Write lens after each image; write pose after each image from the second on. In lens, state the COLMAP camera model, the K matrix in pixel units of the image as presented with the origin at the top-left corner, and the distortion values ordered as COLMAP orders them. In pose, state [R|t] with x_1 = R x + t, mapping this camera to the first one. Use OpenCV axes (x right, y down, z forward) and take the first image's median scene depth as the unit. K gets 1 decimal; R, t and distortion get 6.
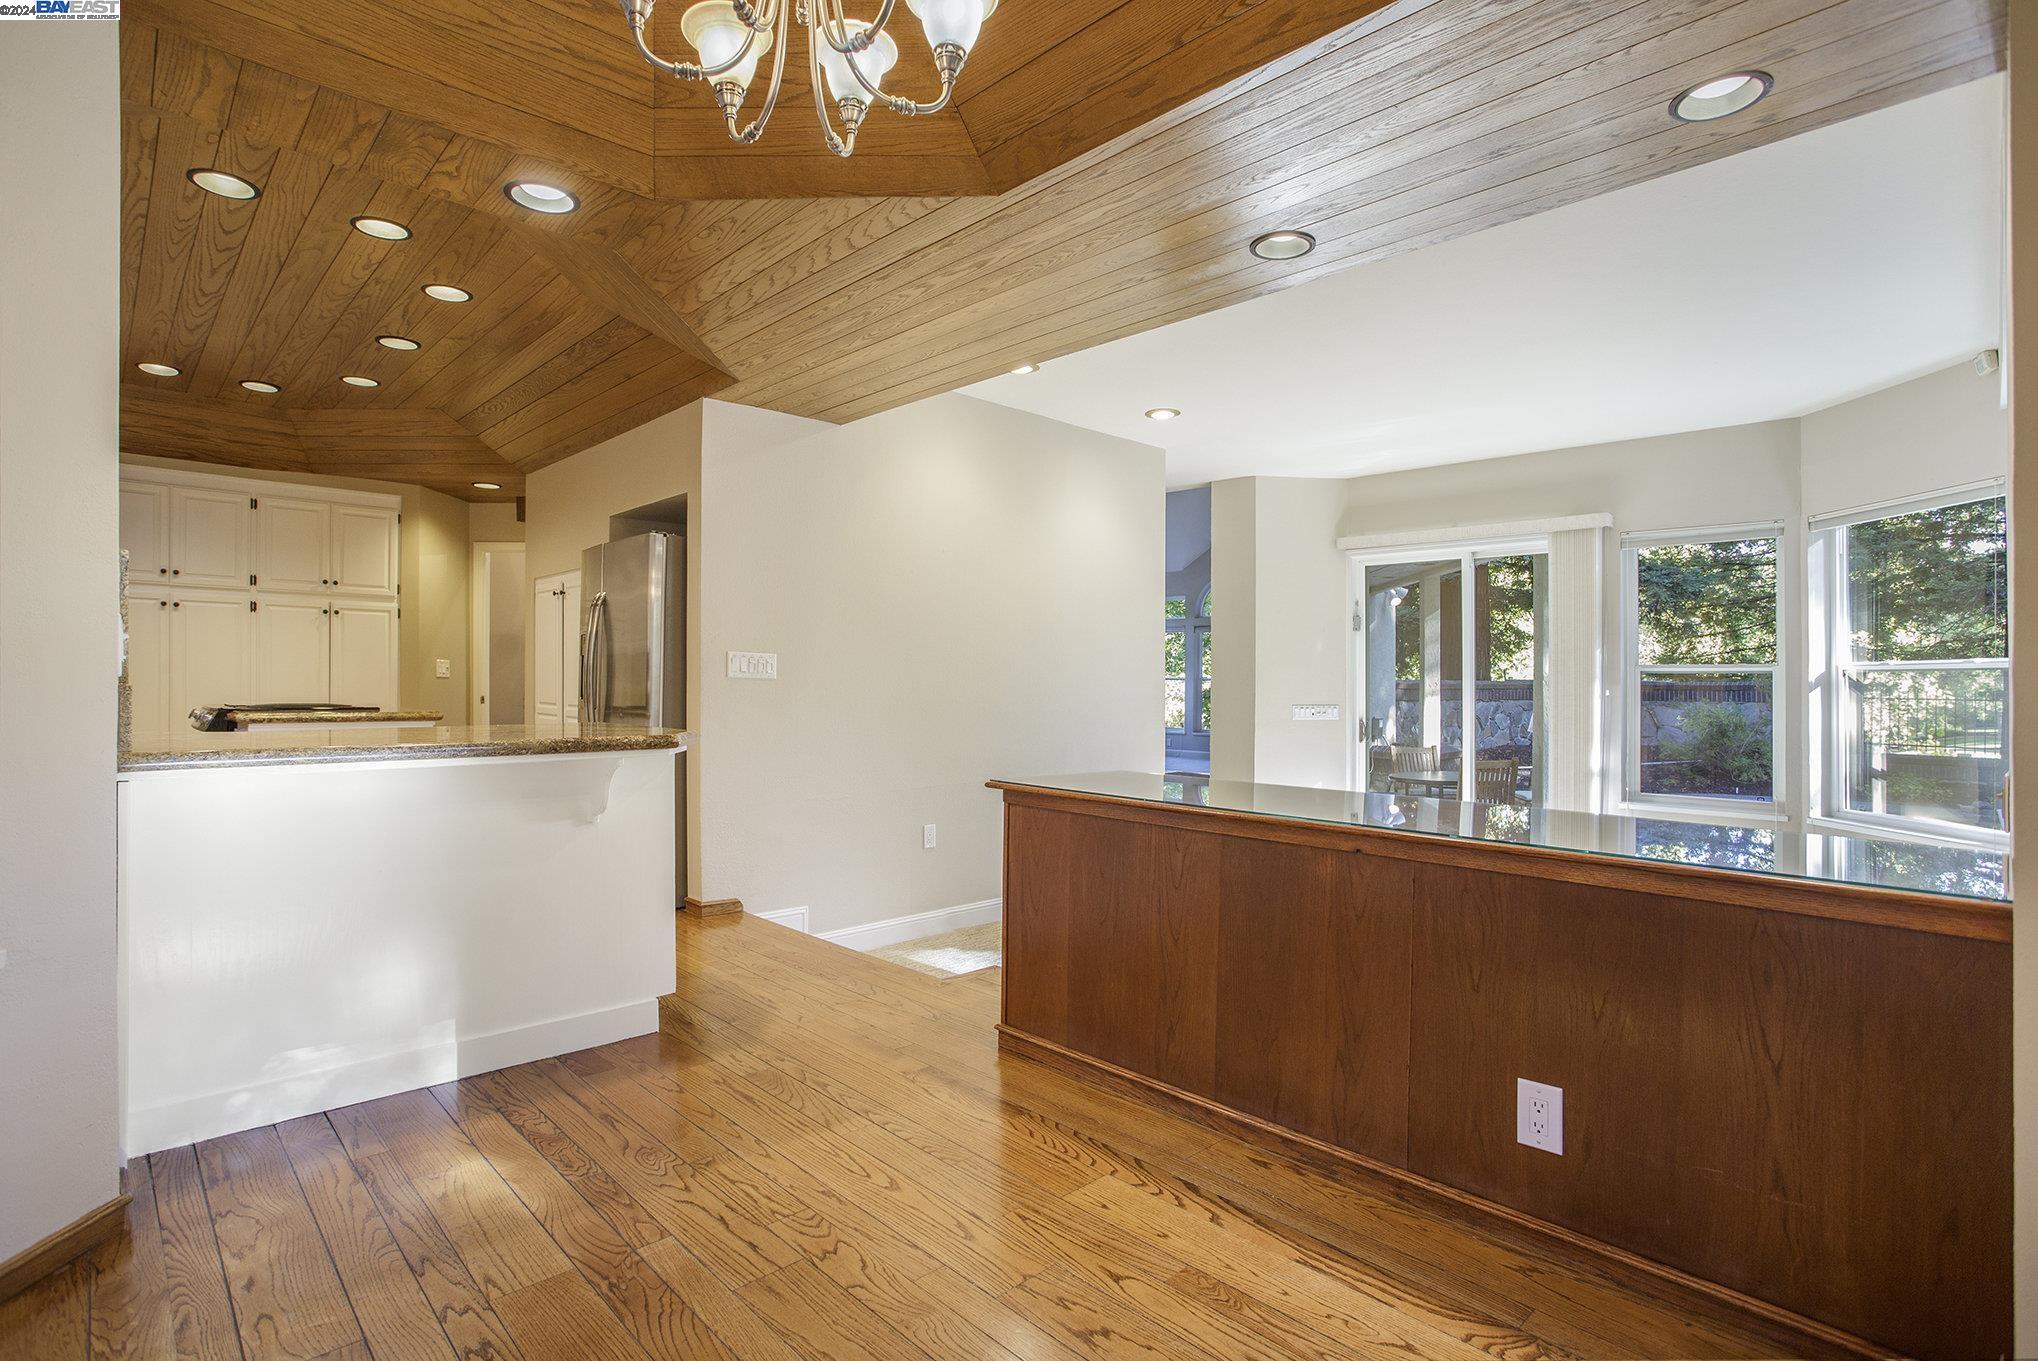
lens RADIAL K [[1008.8, 0, 998.4], [0, 1008.8, 678.1], [0, 0, 1]] dist [-0.050612, 0.018752]
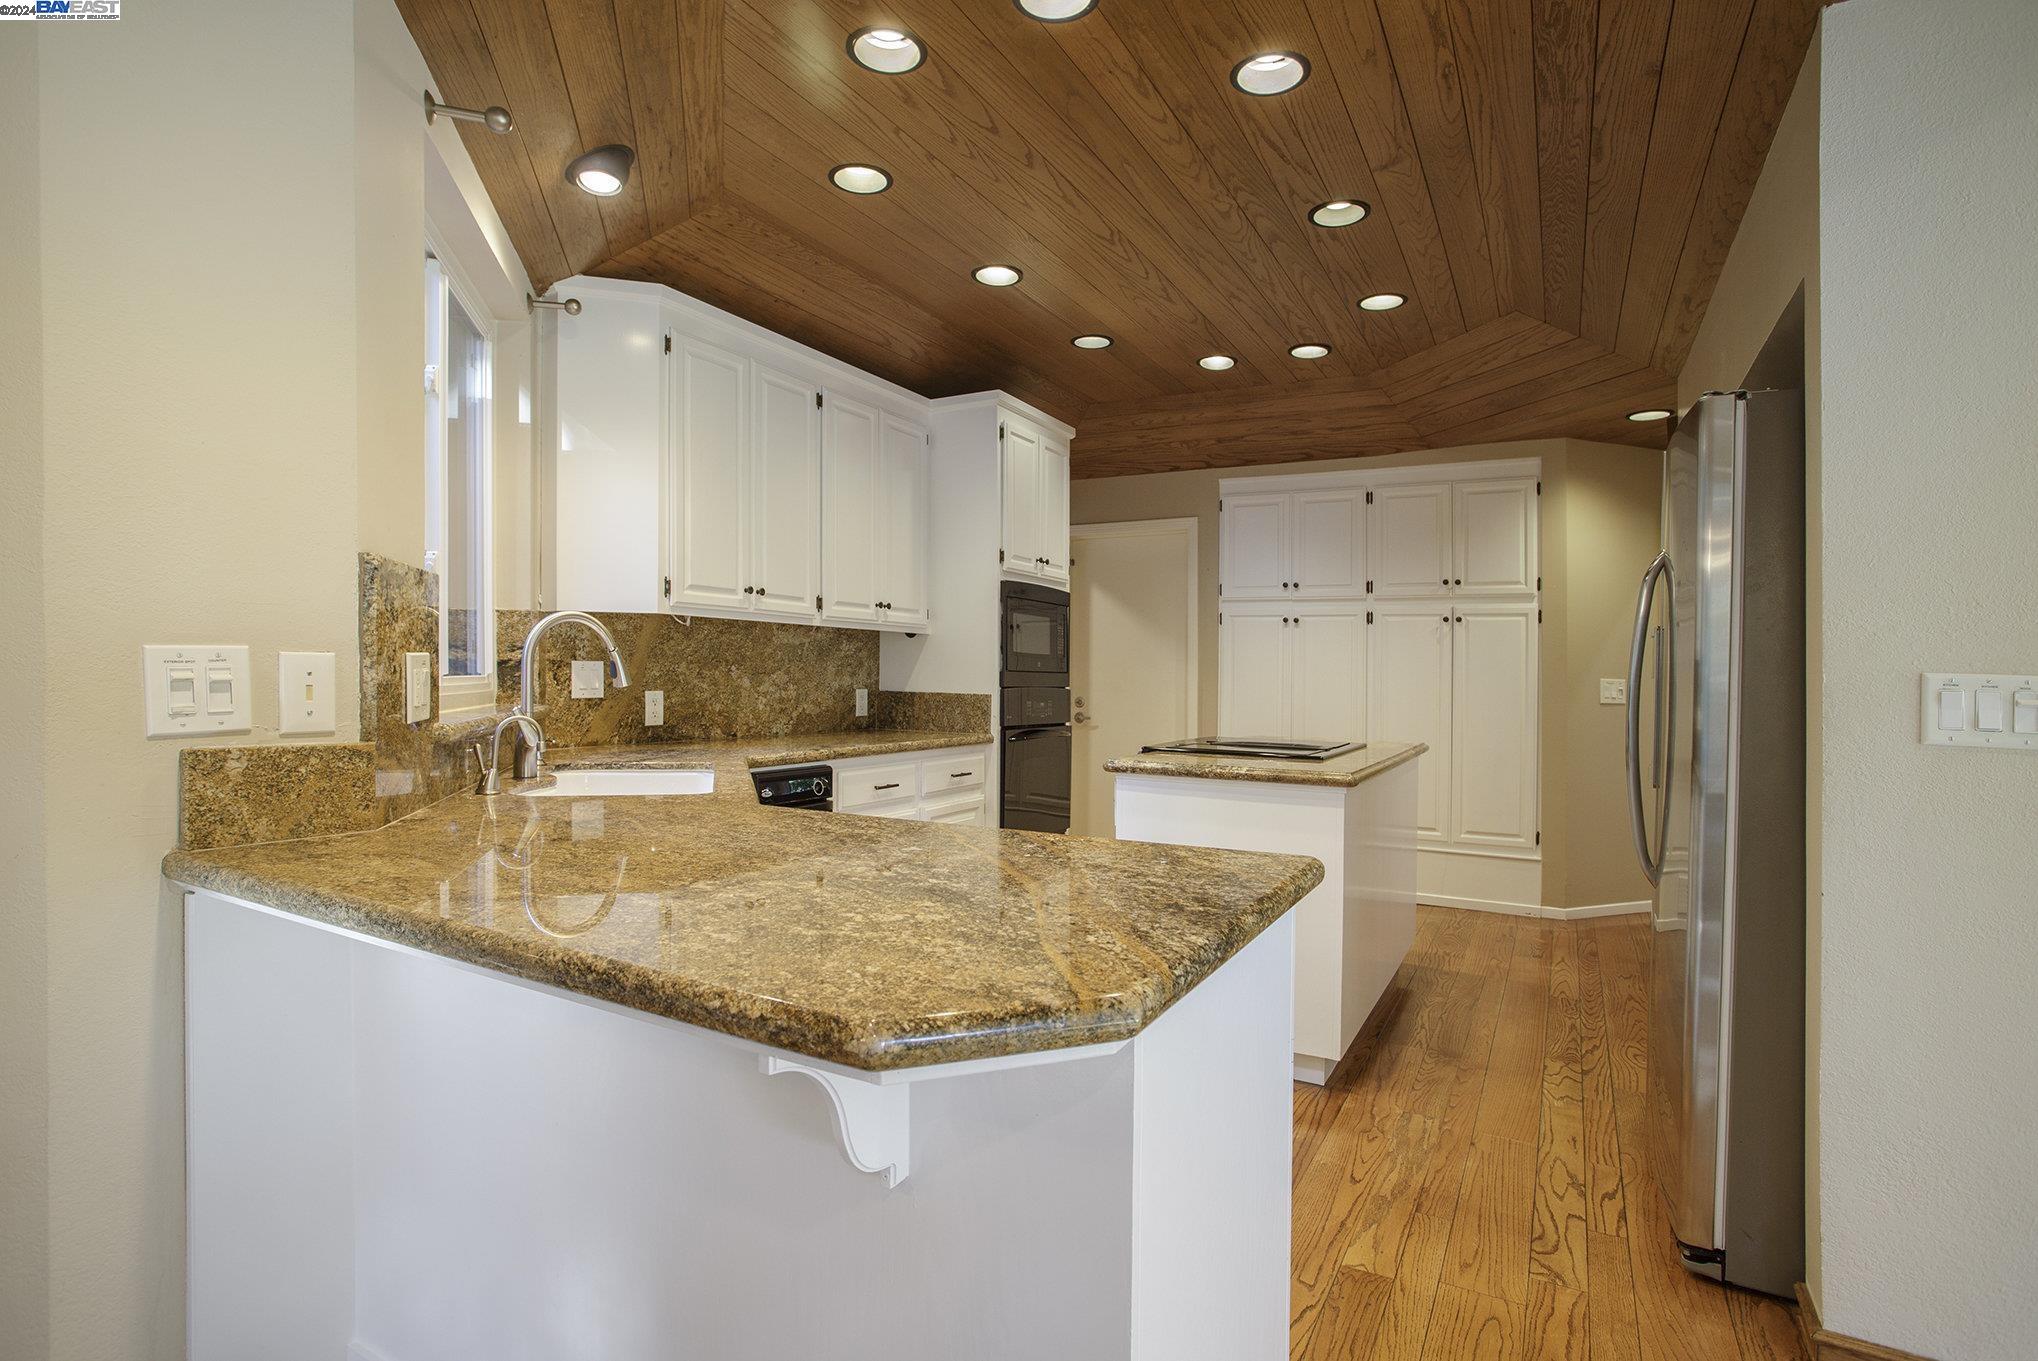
lens RADIAL K [[1008.8, 0, 1013.1], [0, 1008.8, 676.8], [0, 0, 1]] dist [-0.050612, 0.018752]
pose [[0.310848, 0.000693, -0.950460, -0.026531], [-0.011260, 0.999932, -0.002953, -0.015635], [0.950393, 0.011620, 0.310834, 0.440101]]
